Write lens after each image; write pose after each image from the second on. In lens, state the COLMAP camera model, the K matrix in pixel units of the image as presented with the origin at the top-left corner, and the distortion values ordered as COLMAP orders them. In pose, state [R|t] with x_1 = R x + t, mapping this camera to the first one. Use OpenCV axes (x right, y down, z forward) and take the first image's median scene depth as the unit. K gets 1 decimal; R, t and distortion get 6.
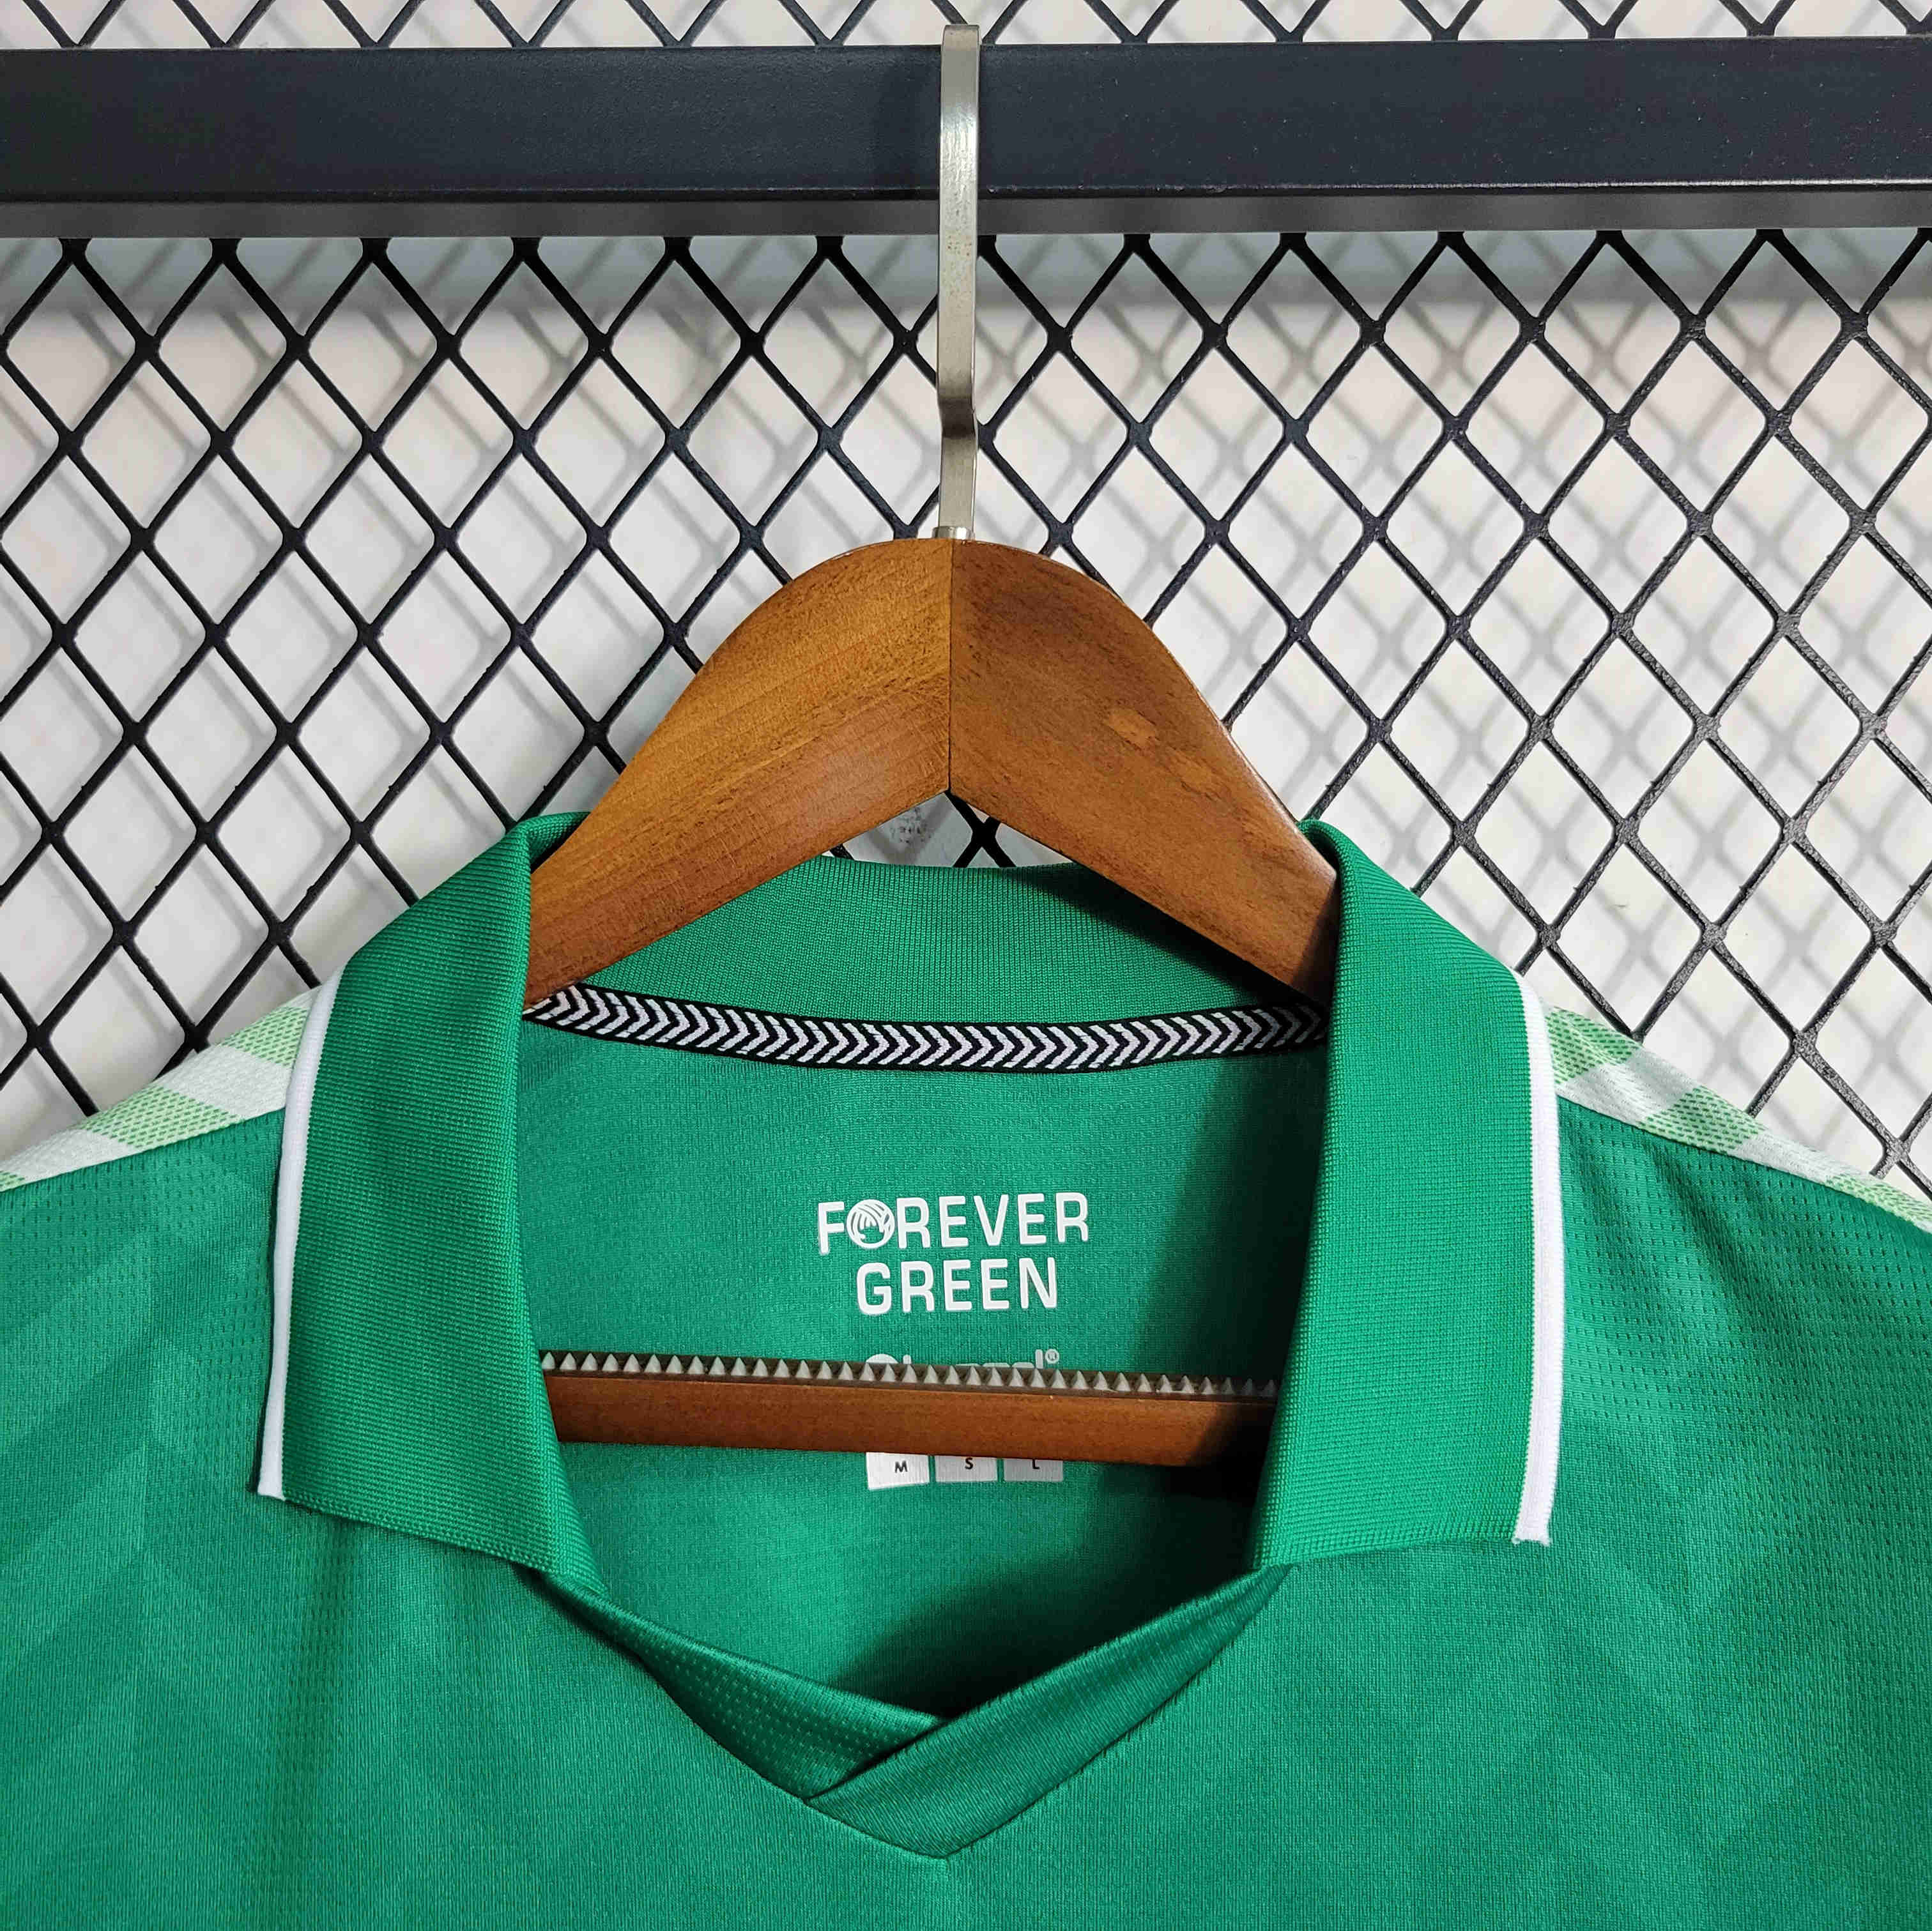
lens RADIAL K [[2028.7, 0, 969.0], [0, 2028.7, 973.6], [0, 0, 1]] dist [0.019342, 0.000000]
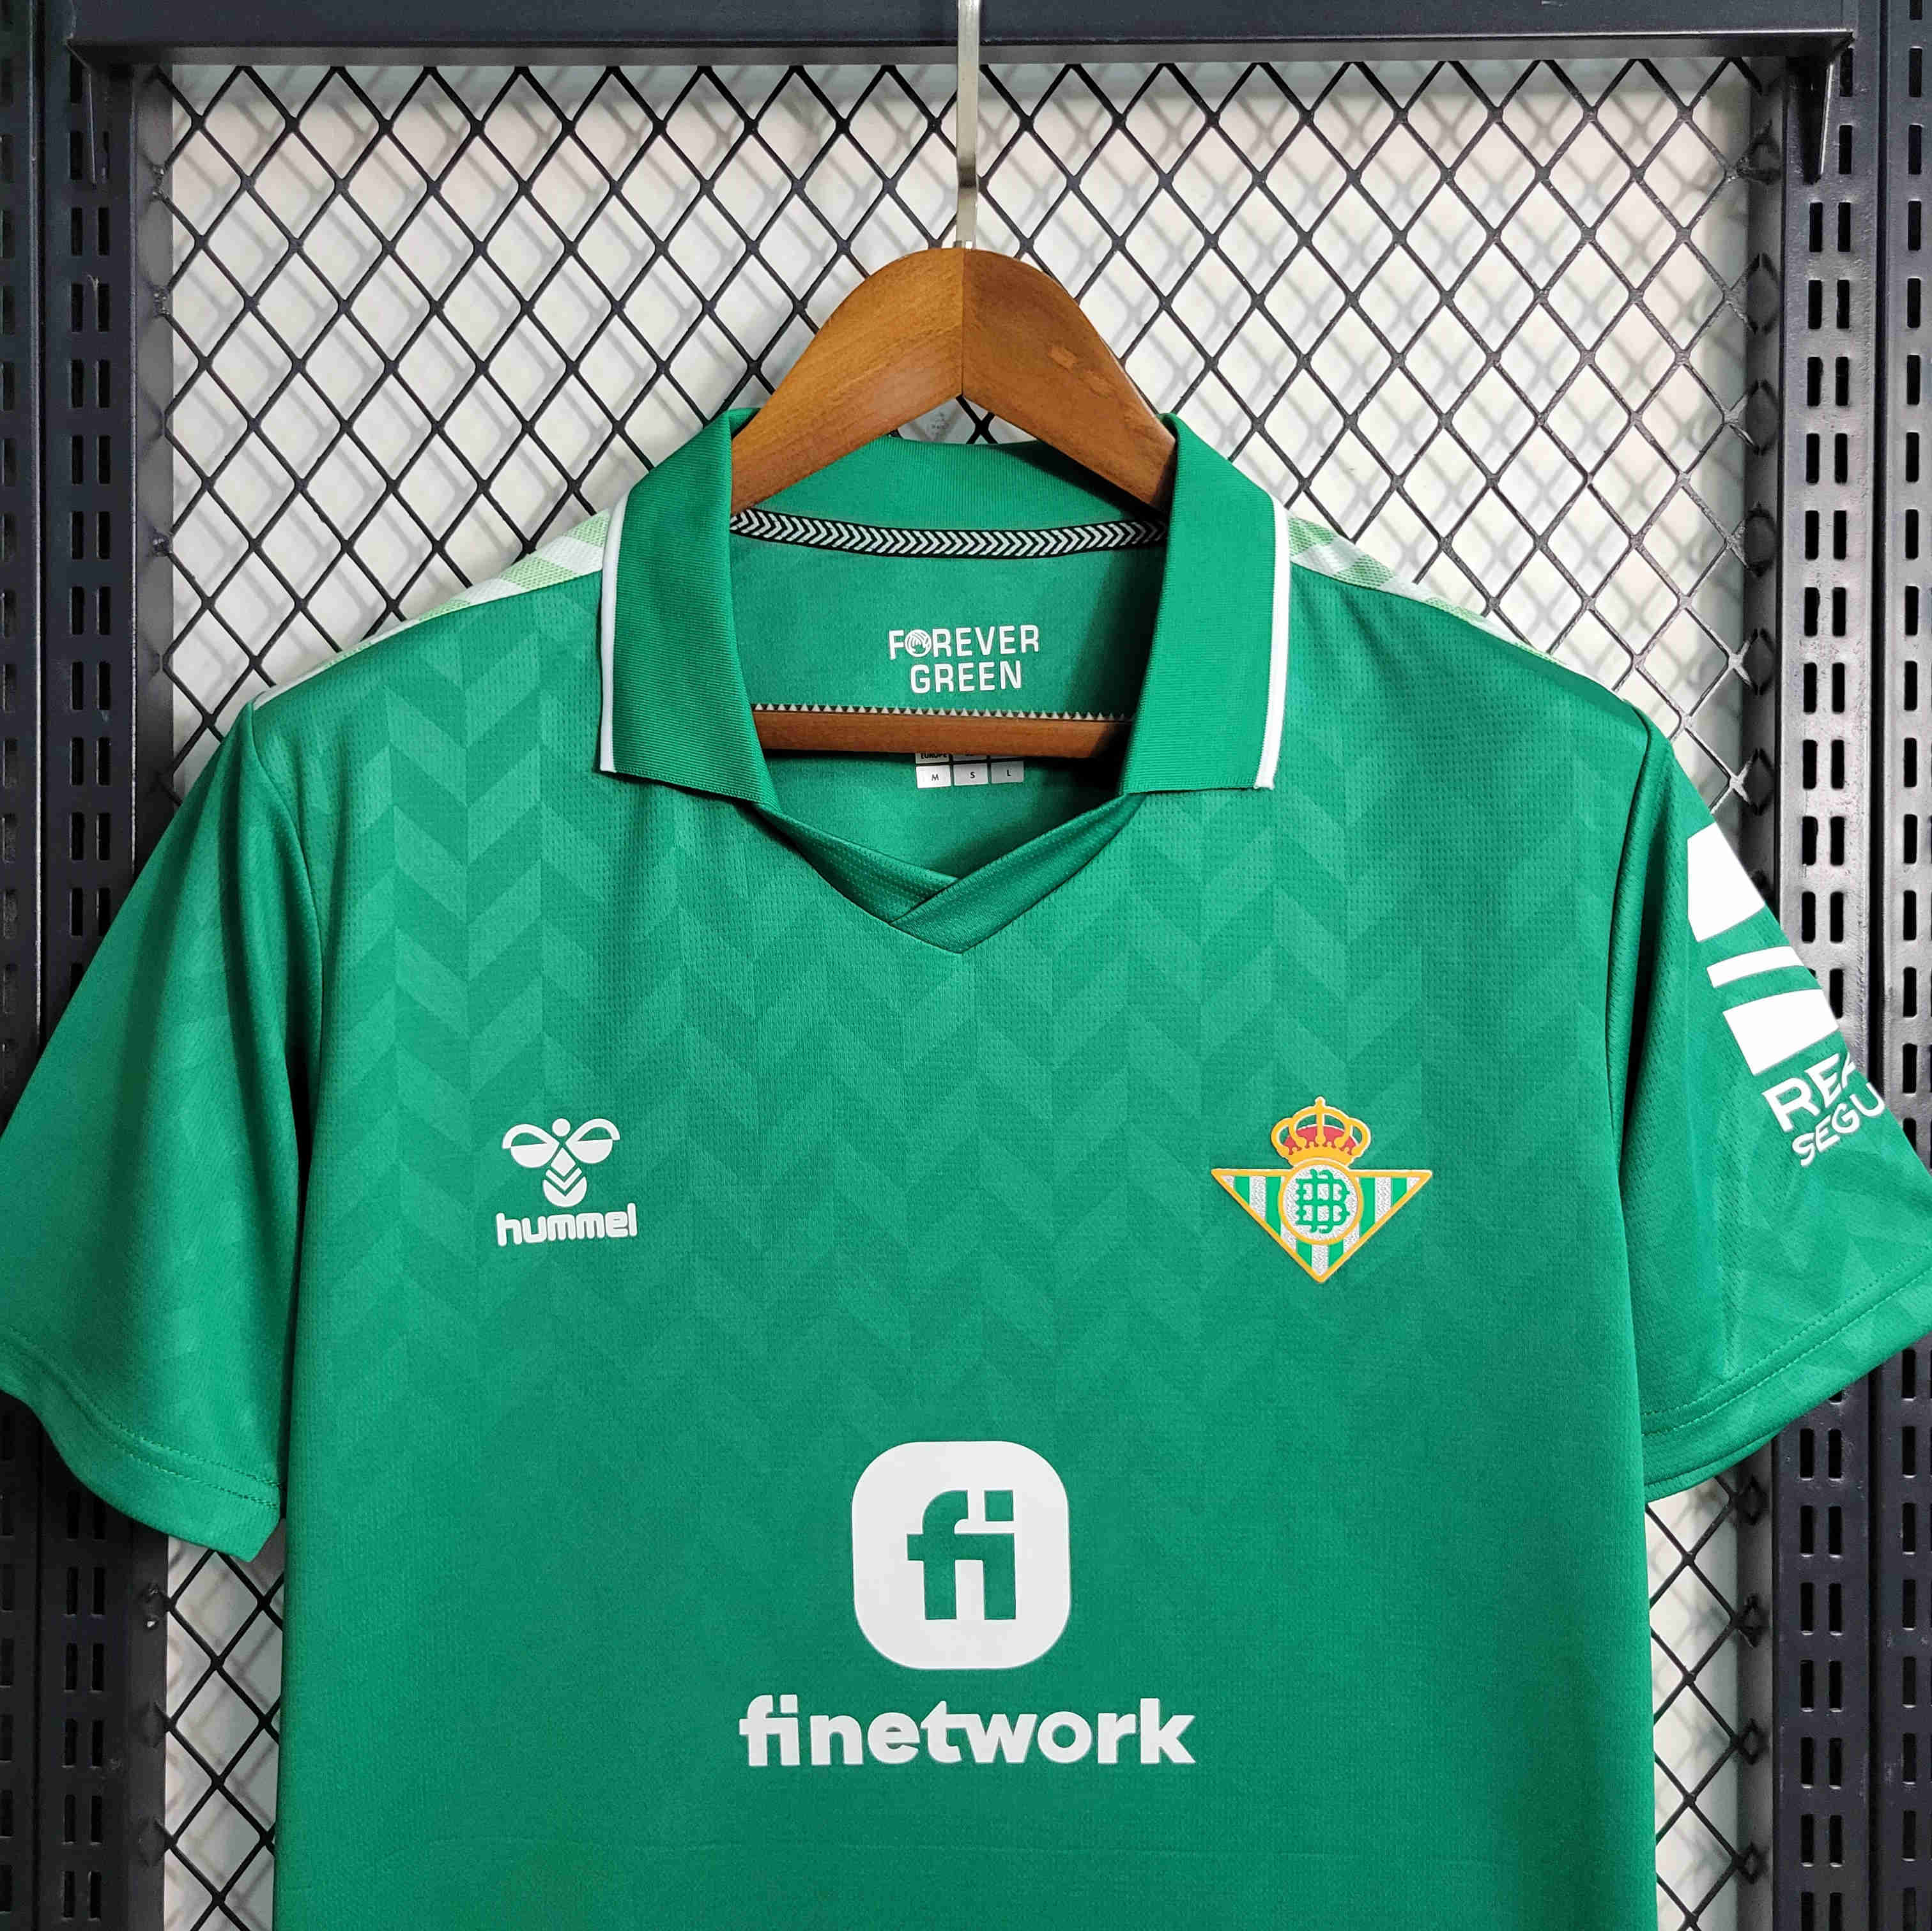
lens RADIAL K [[2028.7, 0, 957.7], [0, 2028.7, 972.2], [0, 0, 1]] dist [0.019342, 0.000000]
pose [[0.999997, 0.000033, -0.002502, -0.008292], [0.000298, 0.991244, 0.132043, 0.163876], [0.002484, -0.132043, 0.991241, -0.775466]]
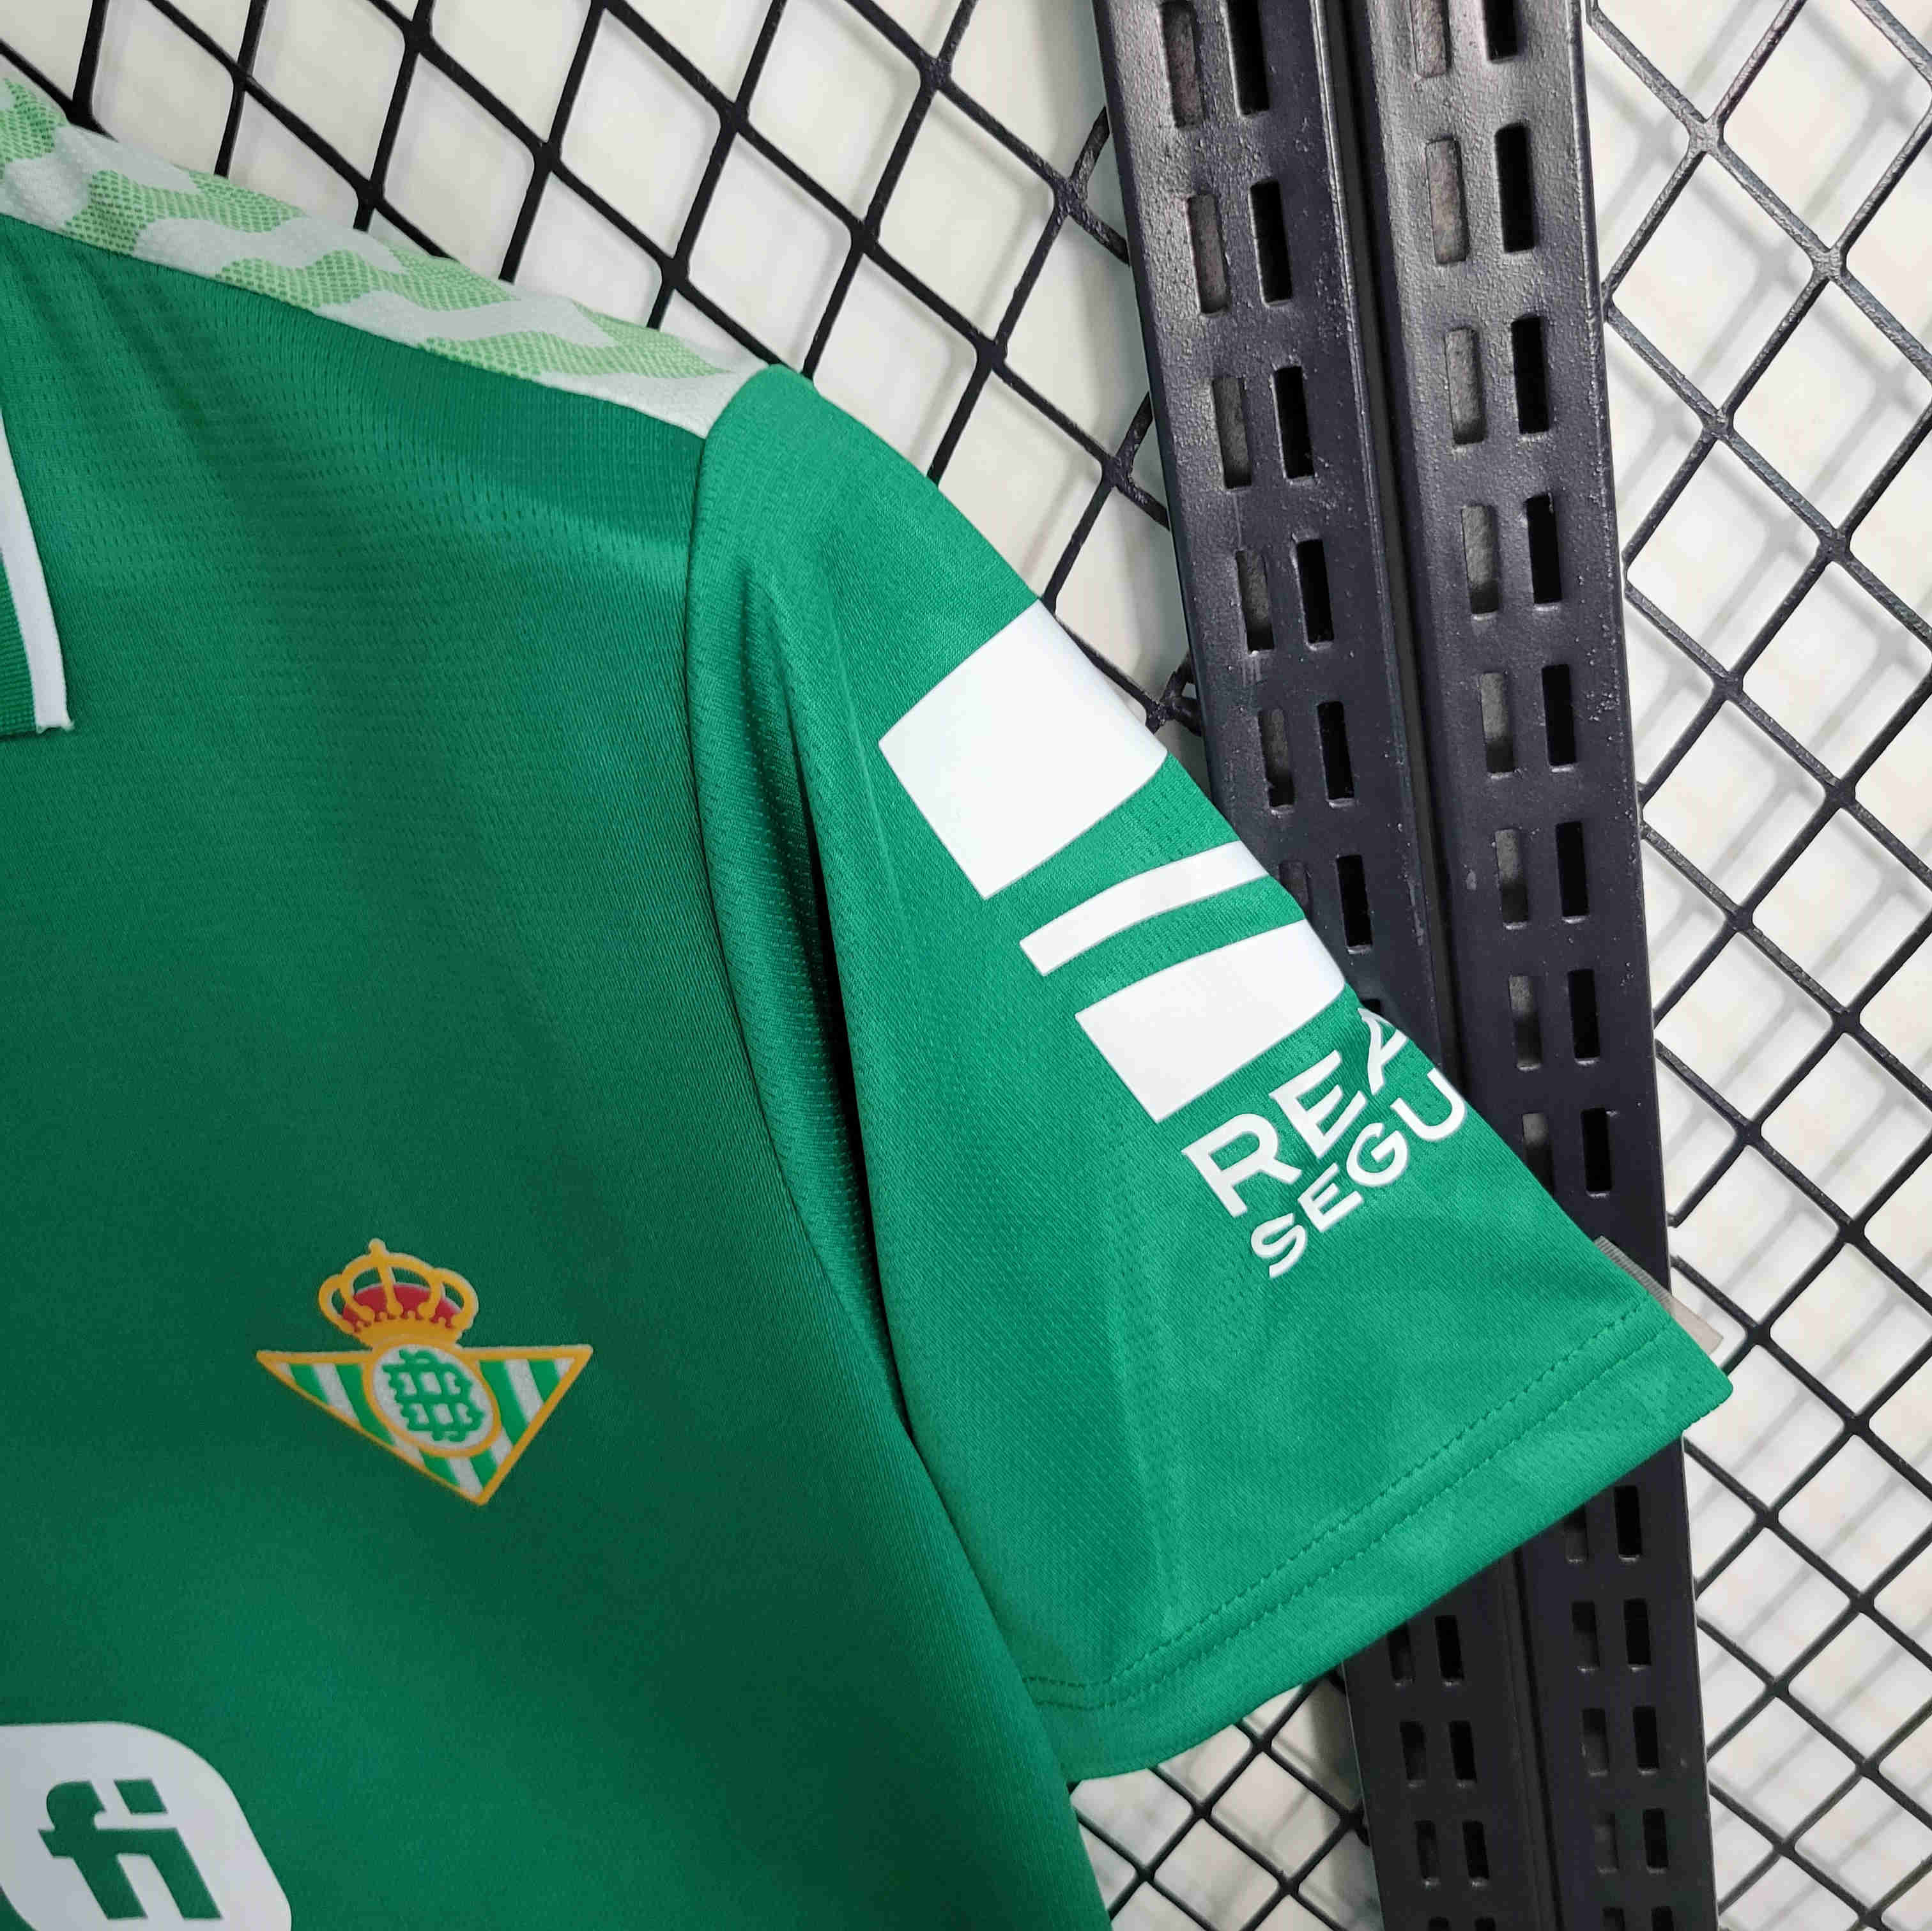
lens RADIAL K [[2028.7, 0, 969.7], [0, 2028.7, 966.0], [0, 0, 1]] dist [0.019342, 0.000000]
pose [[0.969541, -0.111706, -0.217971, 0.731117], [0.206197, 0.852549, 0.480254, 0.005071], [0.132184, -0.510571, 0.849614, 0.159240]]
